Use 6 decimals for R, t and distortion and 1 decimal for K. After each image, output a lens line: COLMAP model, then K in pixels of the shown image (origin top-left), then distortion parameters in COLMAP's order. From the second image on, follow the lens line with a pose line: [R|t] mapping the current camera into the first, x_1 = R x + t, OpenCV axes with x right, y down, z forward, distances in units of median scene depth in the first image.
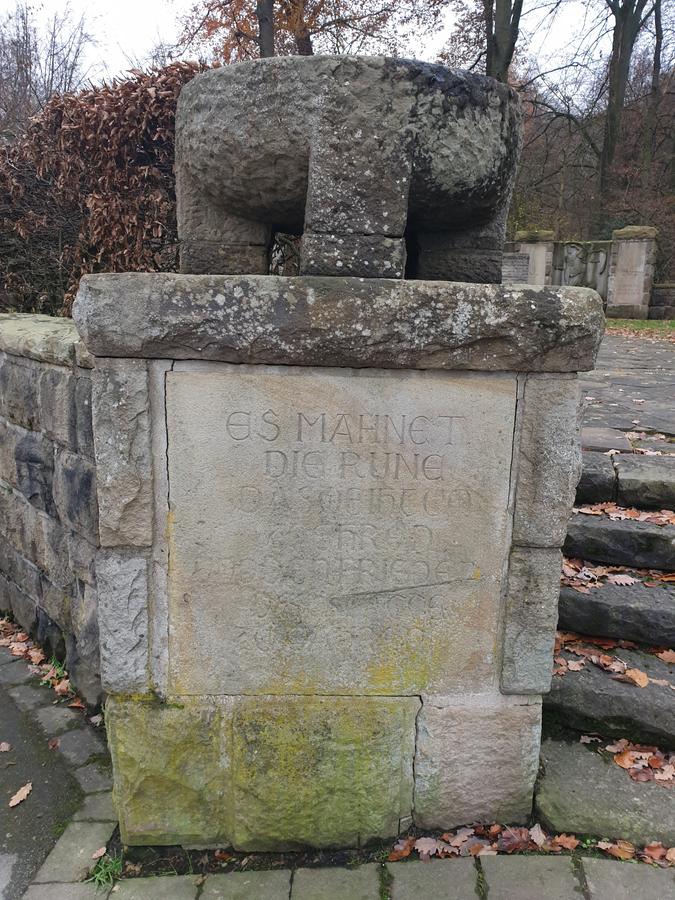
lens RADIAL K [[696.0, 0, 331.9], [0, 696.0, 460.4], [0, 0, 1]] dist [0.004746, 0.005396]
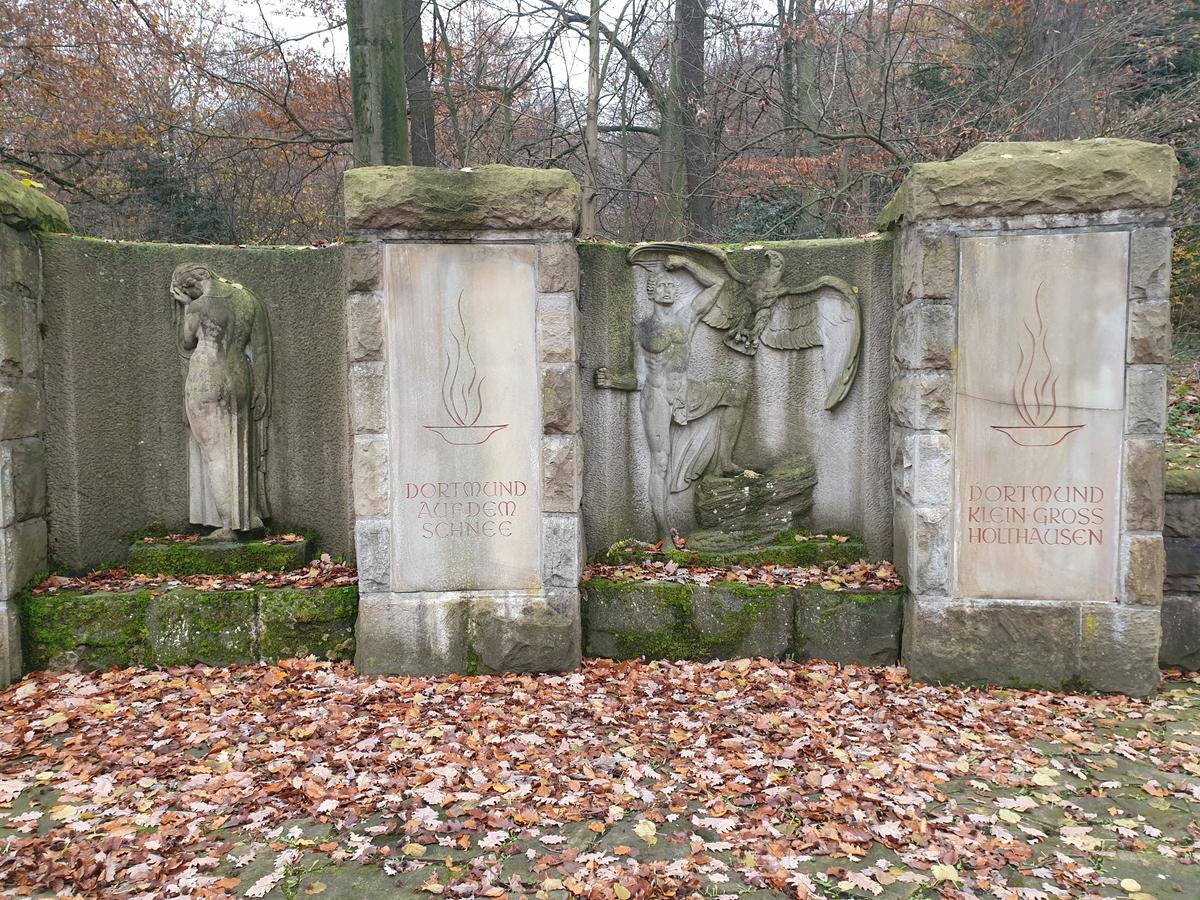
lens RADIAL K [[916.4, 0, 594.0], [0, 916.4, 453.0], [0, 0, 1]] dist [0.136281, -0.282619]
pose [[0.955274, -0.043653, 0.292481, 0.268534], [0.086157, 0.987222, -0.134054, -0.243285], [-0.282892, 0.153258, 0.946829, 0.836417]]
